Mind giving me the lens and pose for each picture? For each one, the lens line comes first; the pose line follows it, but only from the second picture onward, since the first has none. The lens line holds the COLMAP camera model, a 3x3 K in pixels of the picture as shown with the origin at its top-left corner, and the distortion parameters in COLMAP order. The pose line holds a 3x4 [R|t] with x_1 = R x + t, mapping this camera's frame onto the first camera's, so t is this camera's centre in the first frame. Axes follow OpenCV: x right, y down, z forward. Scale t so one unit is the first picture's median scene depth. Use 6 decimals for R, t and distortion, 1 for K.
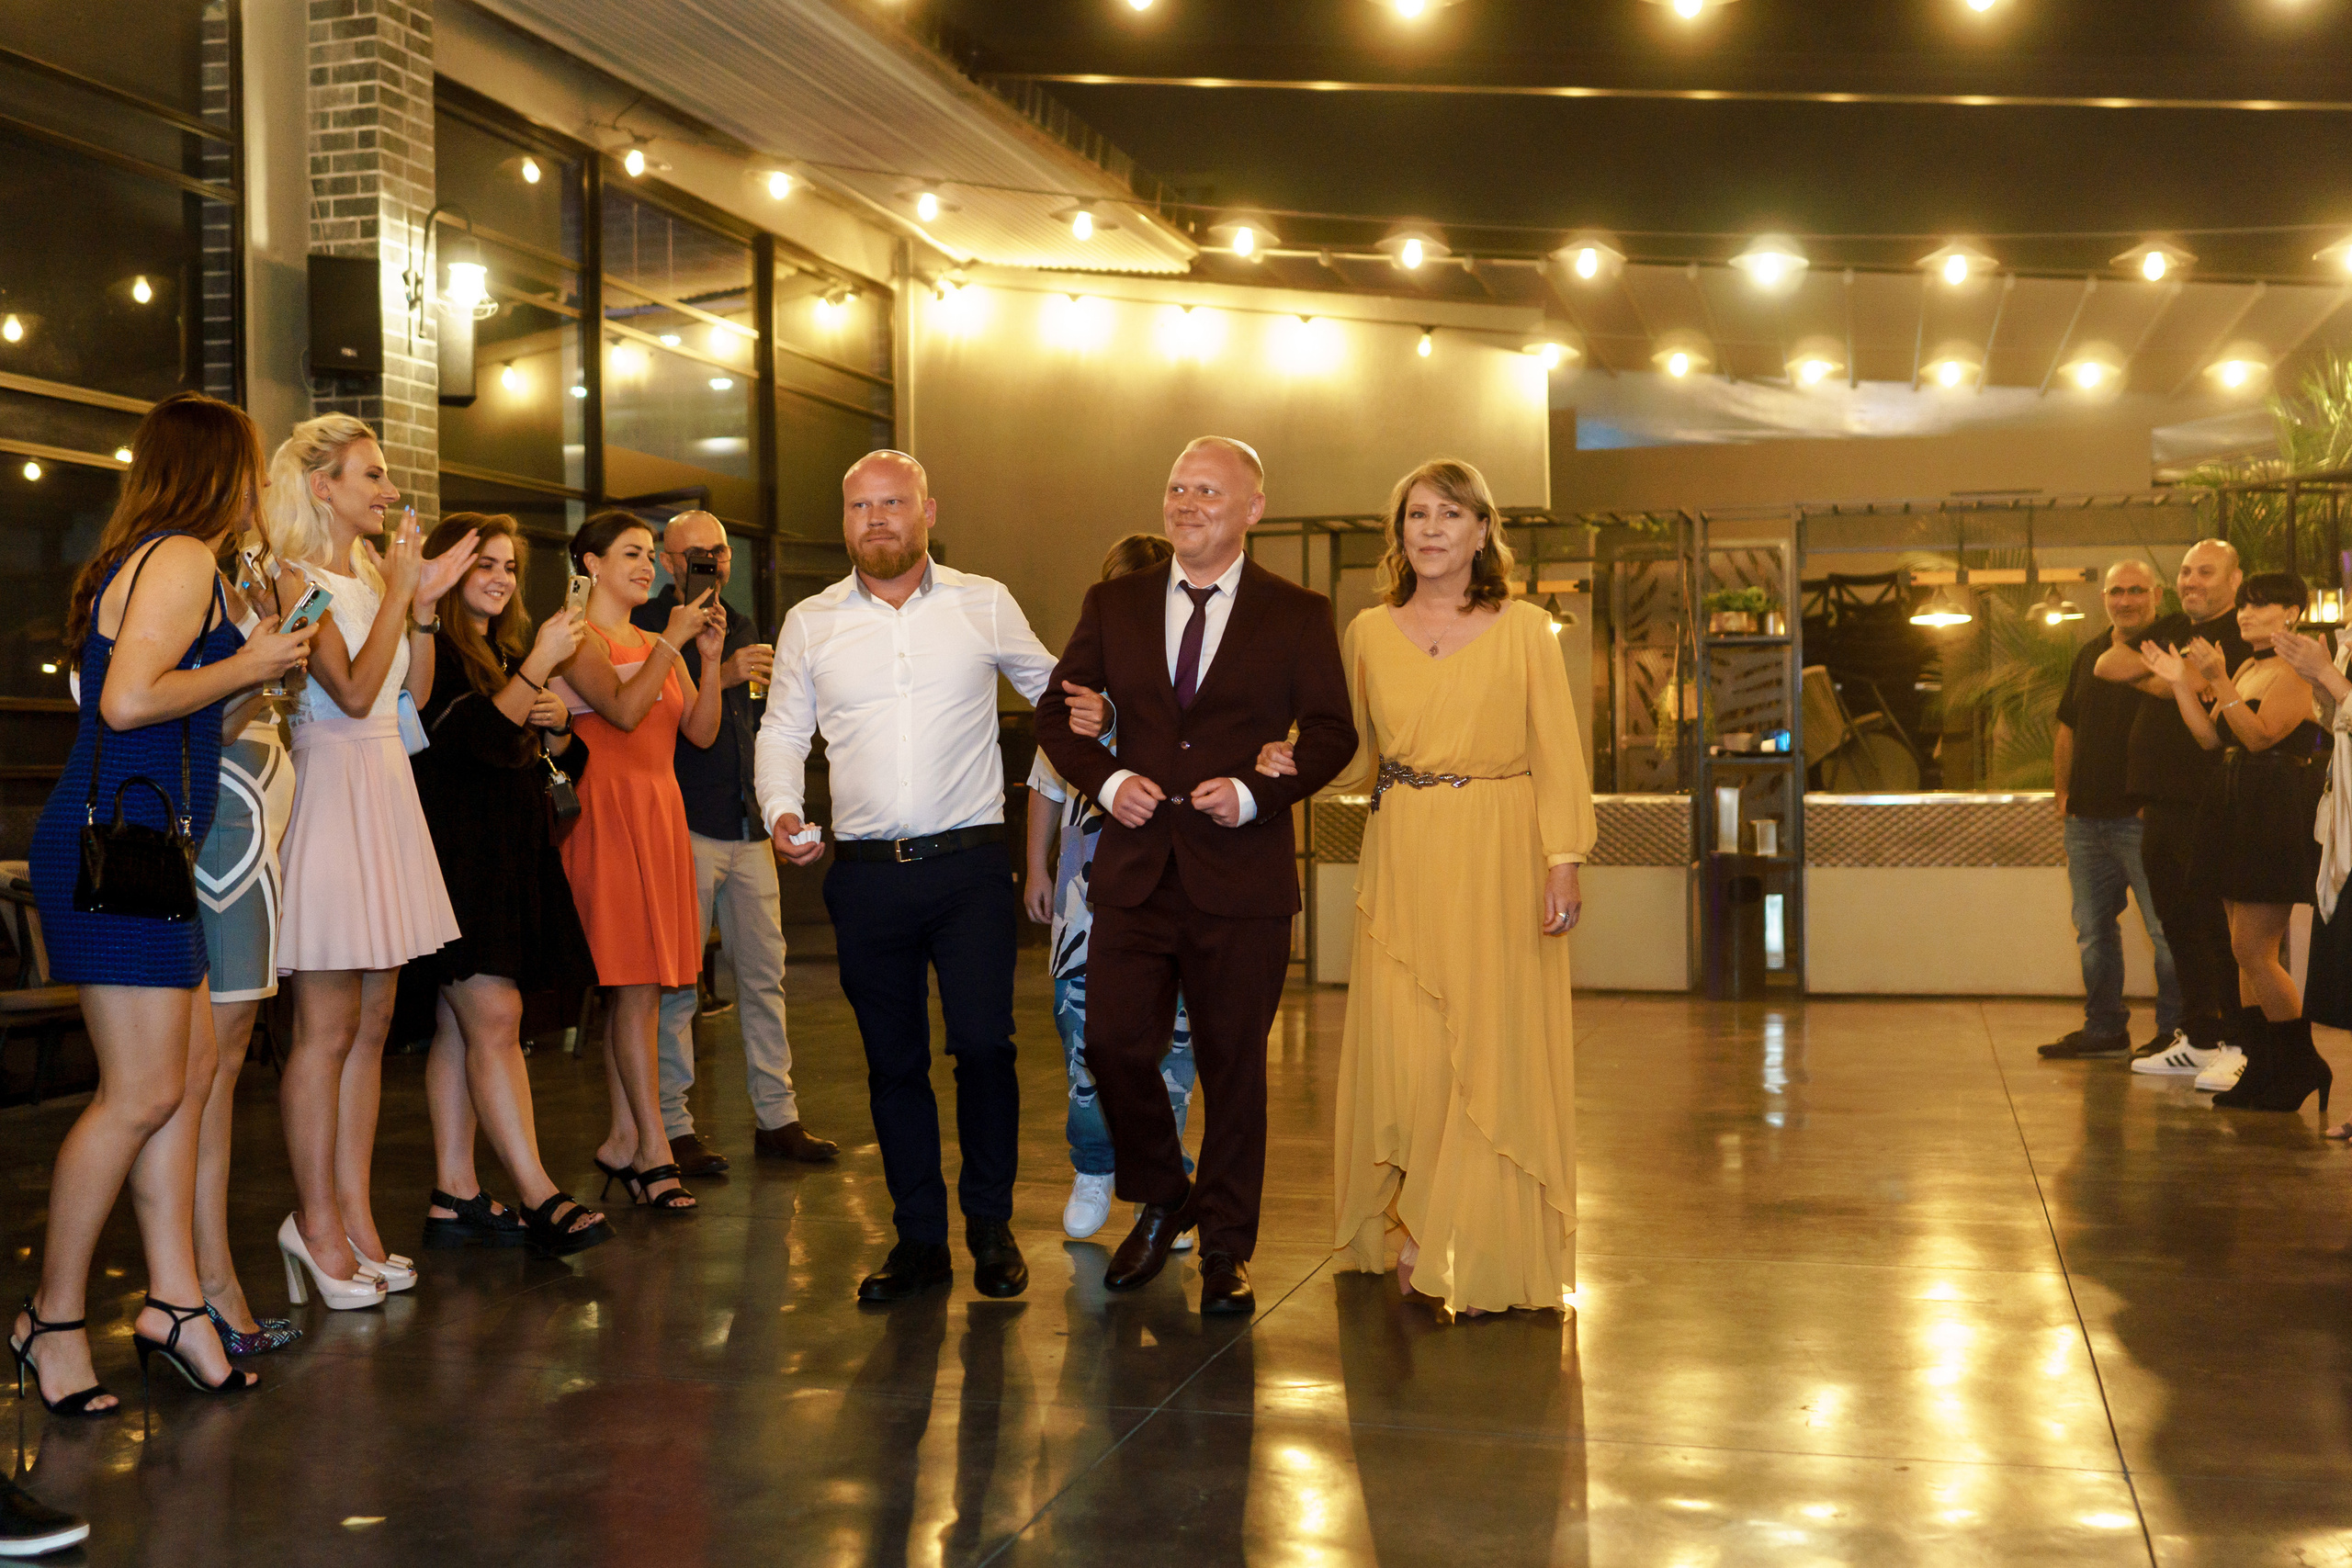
lens RADIAL K [[2428.6, 0, 1176.0], [0, 2428.6, 784.0], [0, 0, 1]] dist [-0.011506, 0.012284]
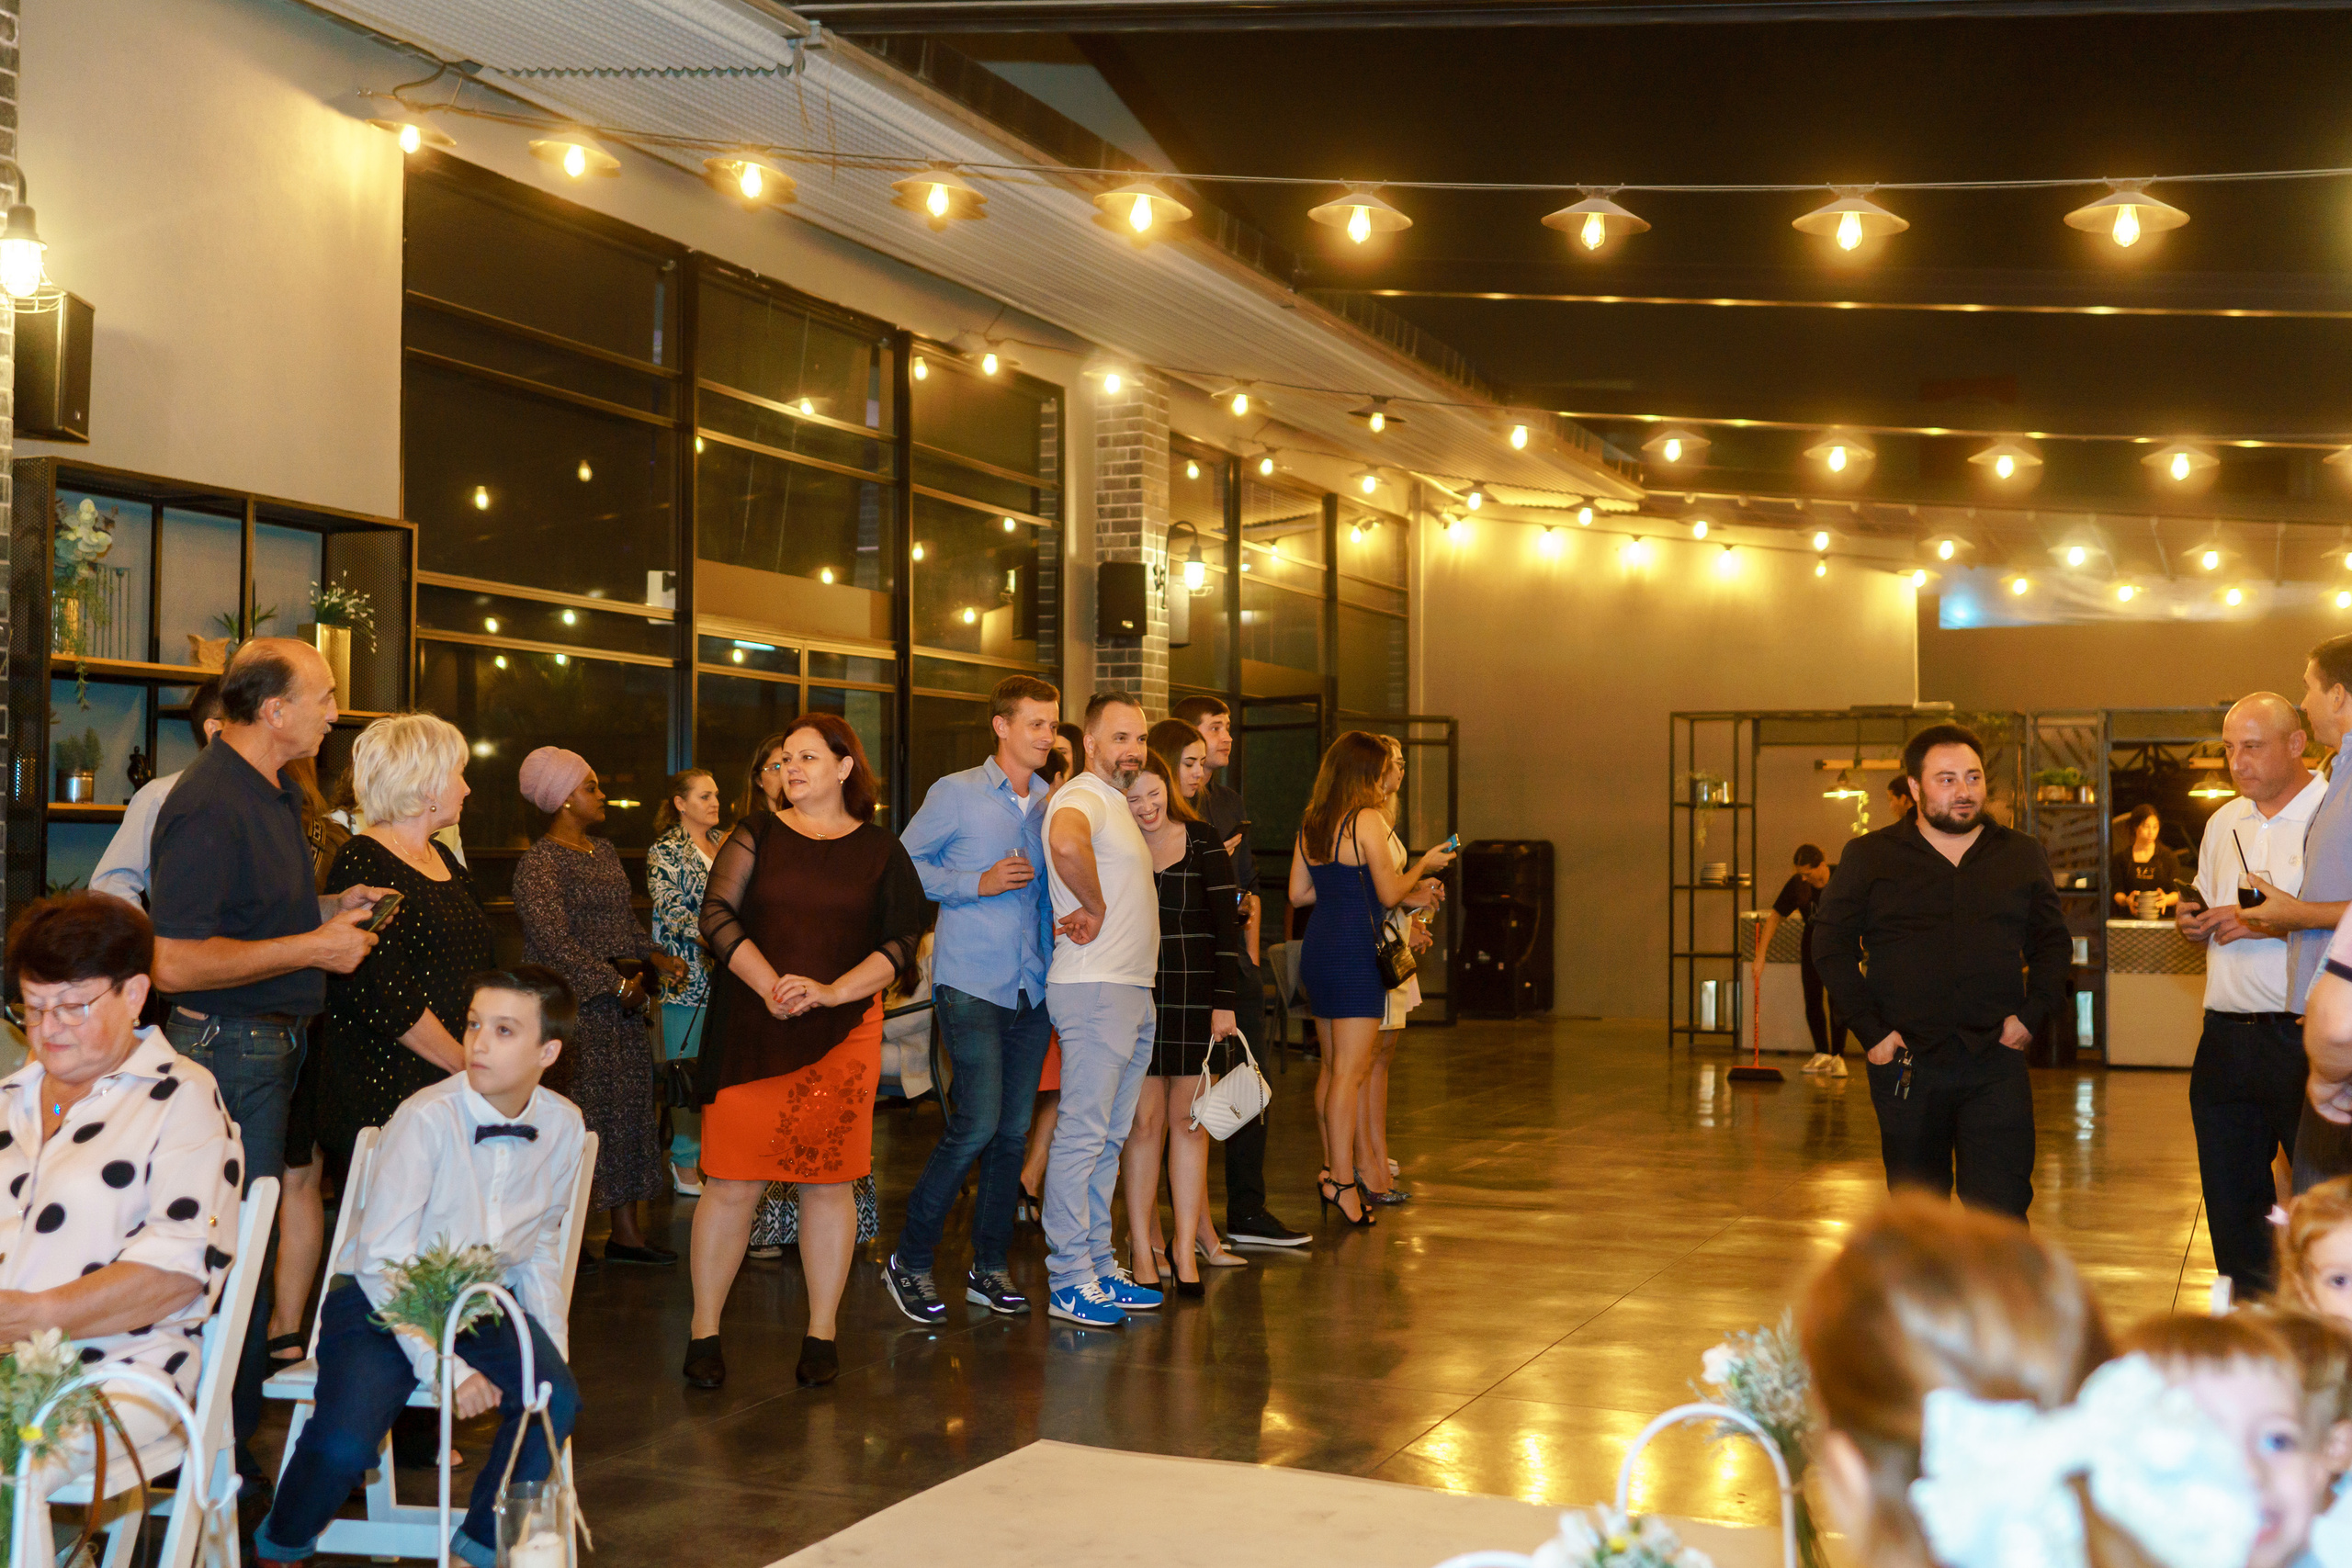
lens RADIAL K [[2614.0, 0, 1078.8], [0, 2614.0, 775.4], [0, 0, 1]] dist [-0.073235, 0.050237]
pose [[0.987300, 0.011627, -0.158443, -0.083826], [-0.016760, 0.999376, -0.031093, -0.021684], [0.157983, 0.033354, 0.986878, -0.534238]]
